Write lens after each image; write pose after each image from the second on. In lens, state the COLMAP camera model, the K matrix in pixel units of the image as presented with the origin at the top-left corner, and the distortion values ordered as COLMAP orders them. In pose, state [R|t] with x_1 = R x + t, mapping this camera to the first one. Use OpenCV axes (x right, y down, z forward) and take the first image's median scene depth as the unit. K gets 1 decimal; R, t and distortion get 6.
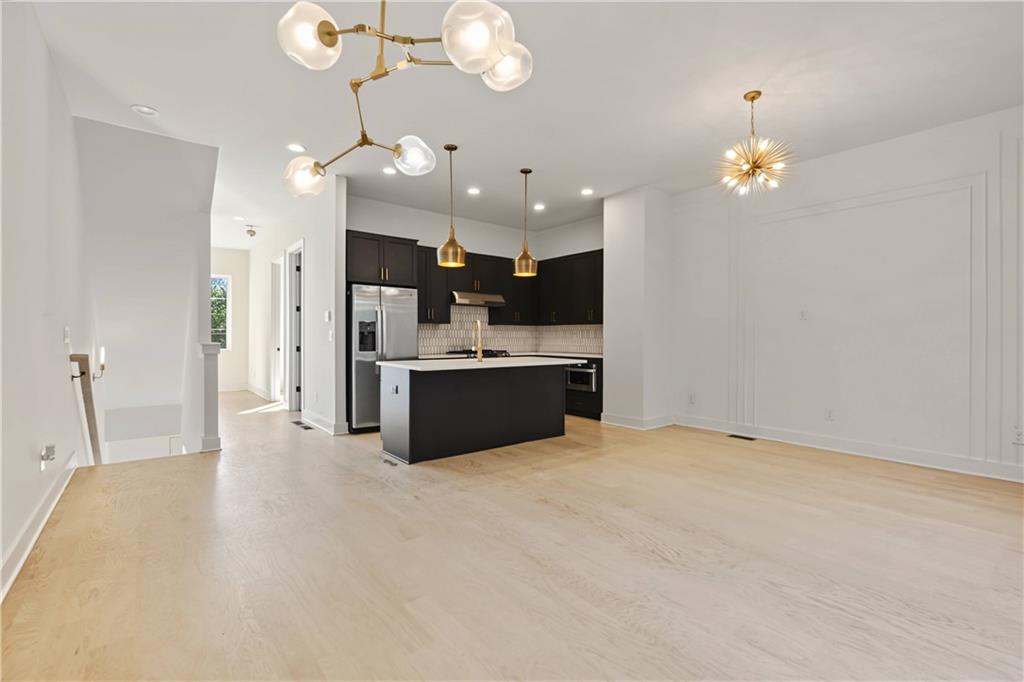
lens RADIAL K [[448.2, 0, 511.6], [0, 448.2, 343.3], [0, 0, 1]] dist [-0.000855, -0.001195]
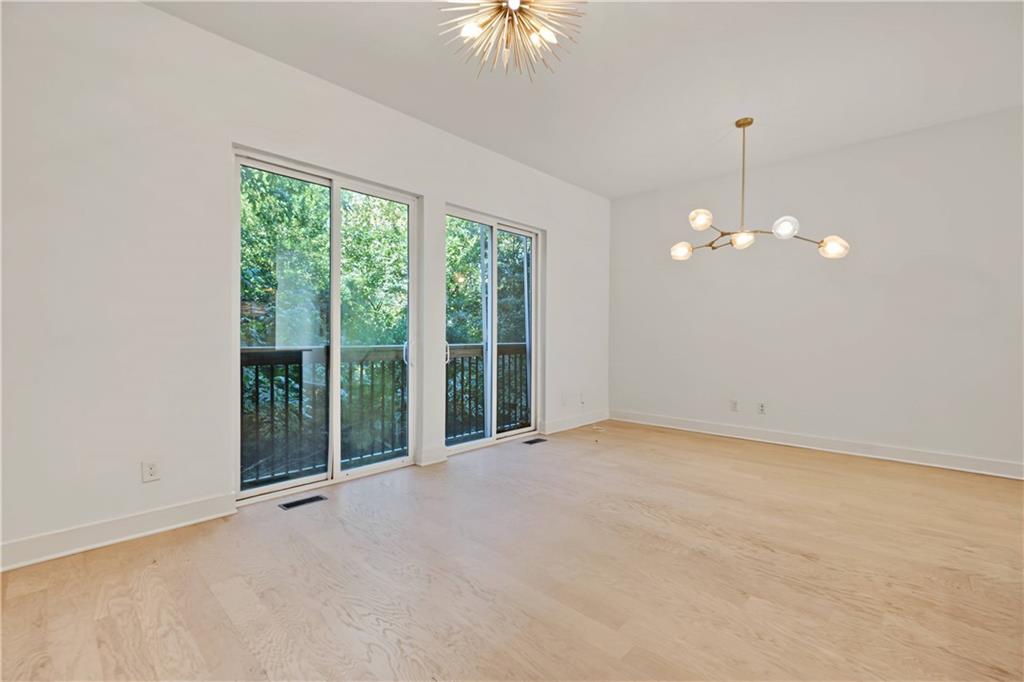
lens RADIAL K [[448.2, 0, 508.7], [0, 448.2, 346.6], [0, 0, 1]] dist [-0.000855, -0.001195]
pose [[-0.991541, -0.006107, -0.129647, 0.394638], [-0.011282, 0.999167, 0.039221, -0.012496], [0.129299, 0.040352, -0.990784, 0.982908]]
